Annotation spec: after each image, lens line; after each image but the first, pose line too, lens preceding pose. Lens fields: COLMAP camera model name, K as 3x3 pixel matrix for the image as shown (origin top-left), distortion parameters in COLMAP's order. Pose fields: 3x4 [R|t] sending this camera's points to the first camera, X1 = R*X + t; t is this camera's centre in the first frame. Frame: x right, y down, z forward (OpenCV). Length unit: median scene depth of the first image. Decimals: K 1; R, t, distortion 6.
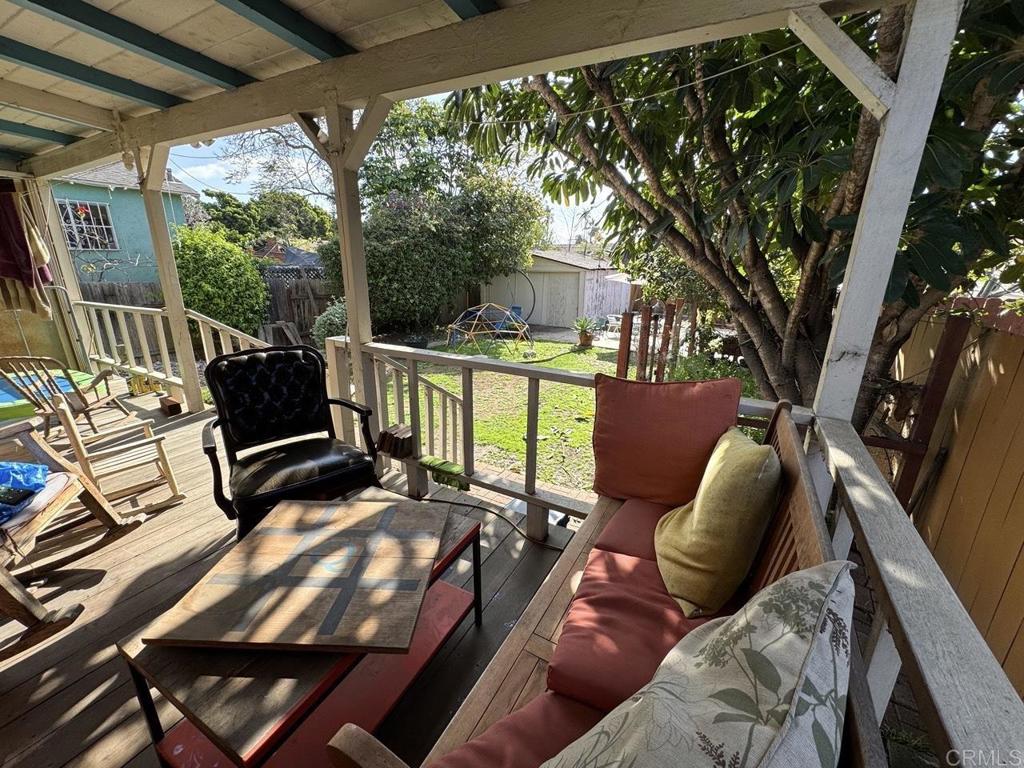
lens RADIAL K [[408.0, 0, 512.0], [0, 408.0, 384.0], [0, 0, 1]] dist [-0.002207, 0.000091]
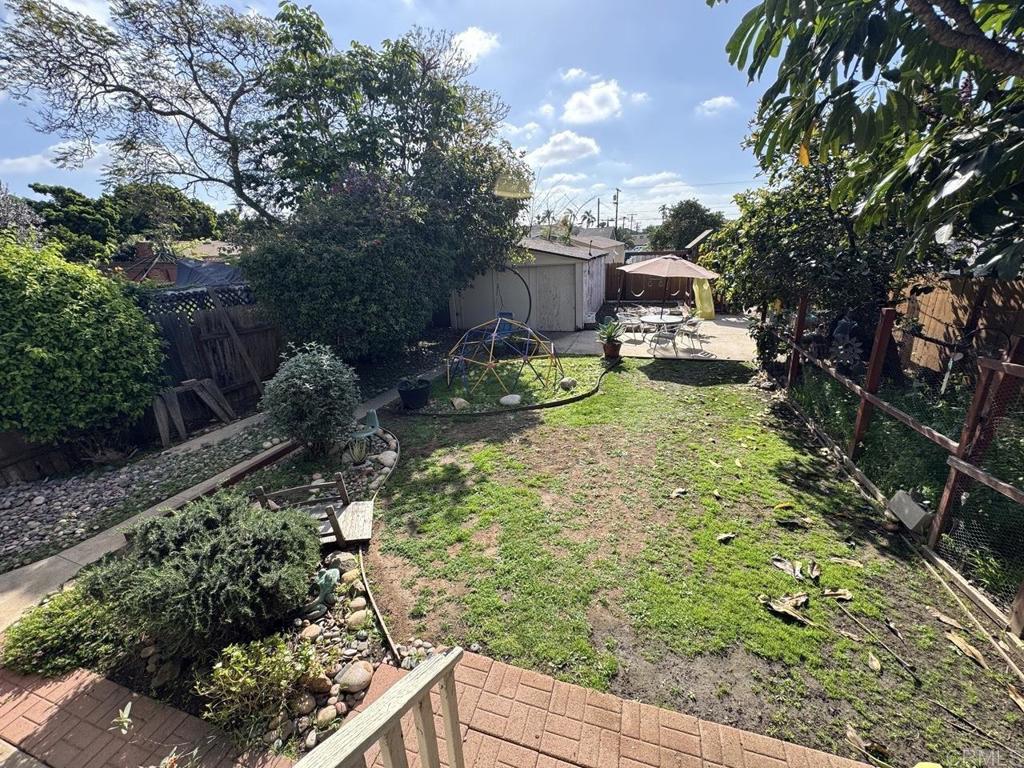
lens RADIAL K [[408.0, 0, 512.0], [0, 408.0, 384.0], [0, 0, 1]] dist [-0.002207, 0.000091]
pose [[0.977095, -0.120846, 0.175160, -0.175409], [0.115192, 0.992449, 0.042132, -0.107724], [-0.178929, -0.020990, 0.983638, 0.266657]]
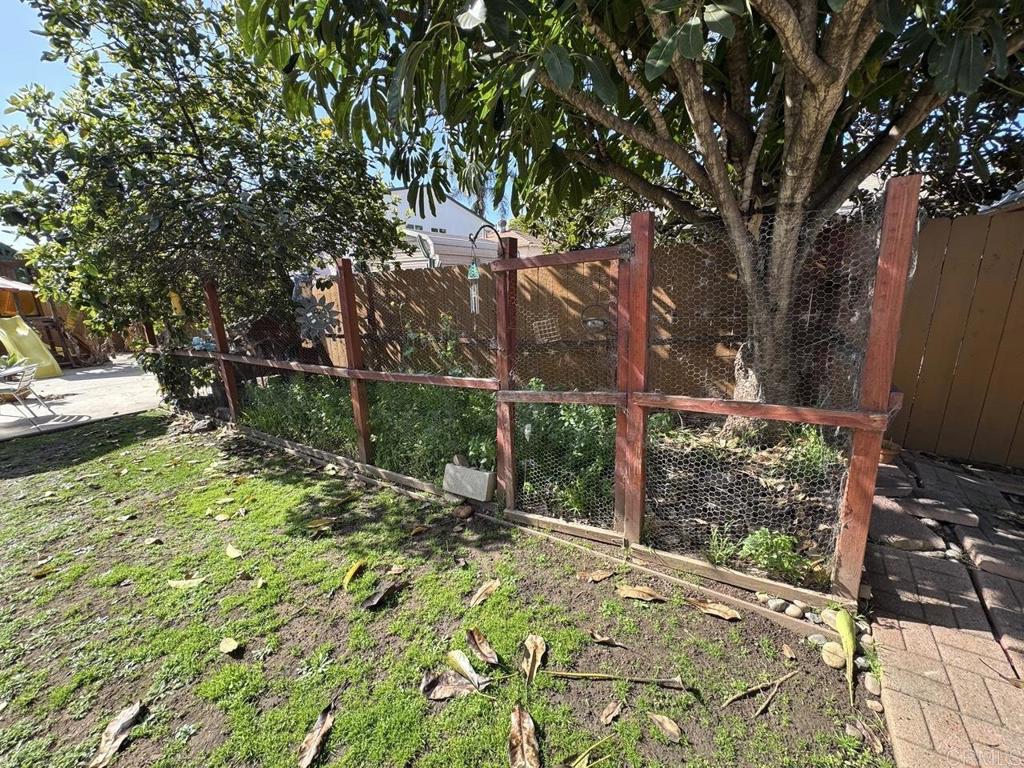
lens RADIAL K [[408.0, 0, 512.0], [0, 408.0, 384.0], [0, 0, 1]] dist [-0.002207, 0.000091]
pose [[0.056551, -0.242716, 0.968448, -0.058406], [0.308951, 0.926644, 0.214198, -0.063262], [-0.949395, 0.287090, 0.127390, 0.448850]]
